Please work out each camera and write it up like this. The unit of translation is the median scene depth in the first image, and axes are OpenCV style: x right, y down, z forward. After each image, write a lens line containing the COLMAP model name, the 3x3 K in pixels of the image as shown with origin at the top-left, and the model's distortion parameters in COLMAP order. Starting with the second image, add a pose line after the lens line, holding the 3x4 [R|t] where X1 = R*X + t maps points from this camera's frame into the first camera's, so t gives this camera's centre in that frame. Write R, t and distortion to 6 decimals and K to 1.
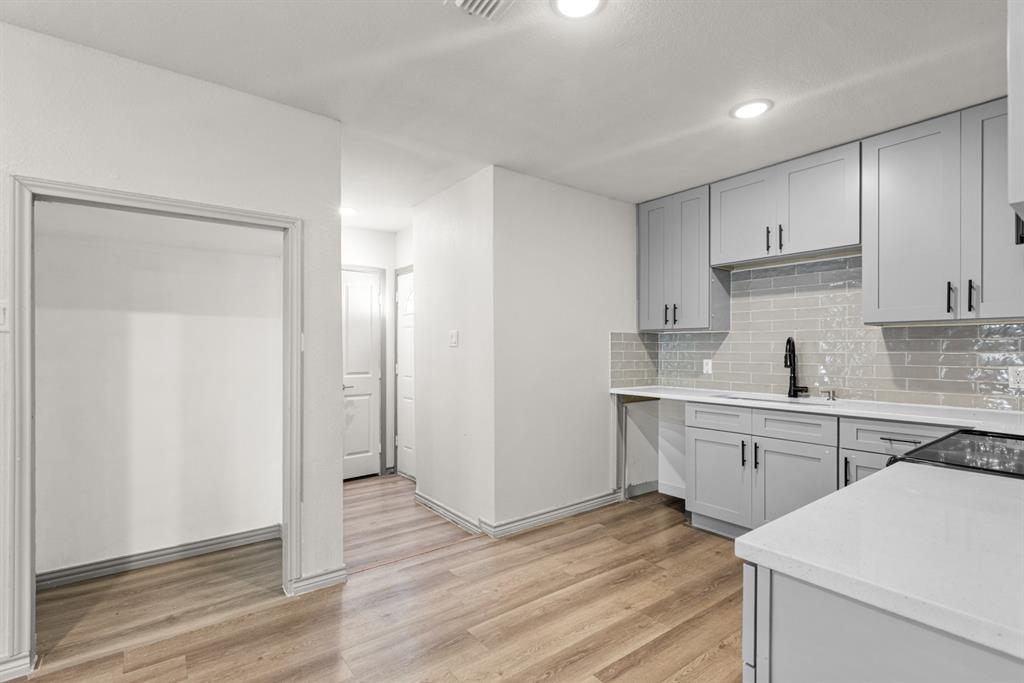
lens RADIAL K [[480.6, 0, 513.9], [0, 480.6, 353.3], [0, 0, 1]] dist [0.001650, 0.000054]
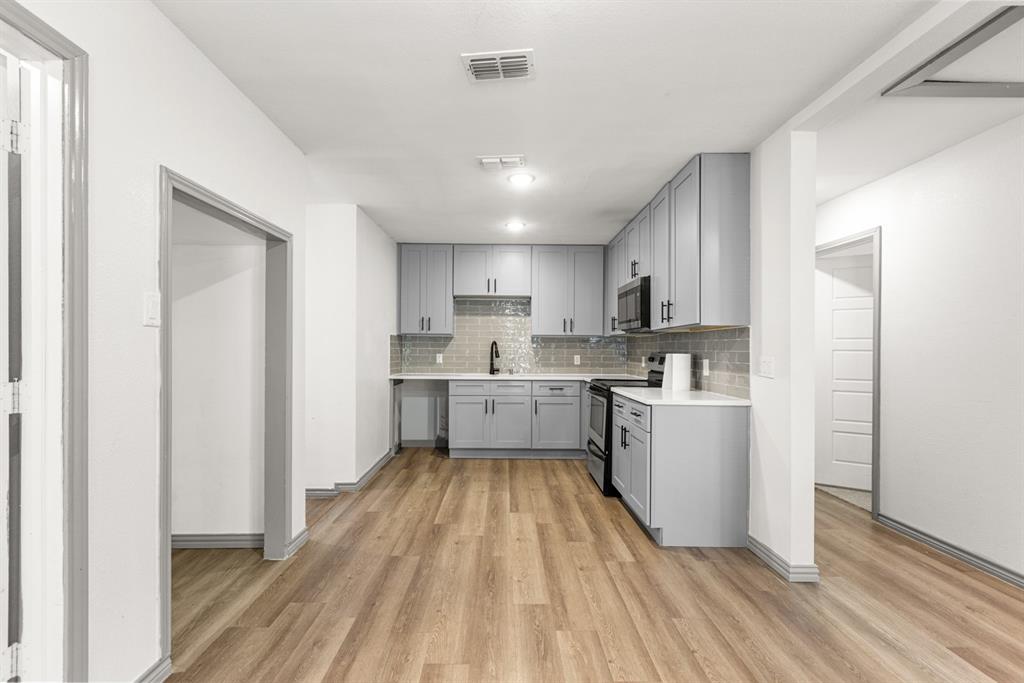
lens RADIAL K [[464.2, 0, 507.4], [0, 464.2, 352.6], [0, 0, 1]] dist [-0.000671, 0.000010]
pose [[0.594661, -0.005027, 0.803961, -0.818552], [-0.000497, 0.999978, 0.006620, -0.001482], [-0.803977, -0.004336, 0.594645, -0.074988]]
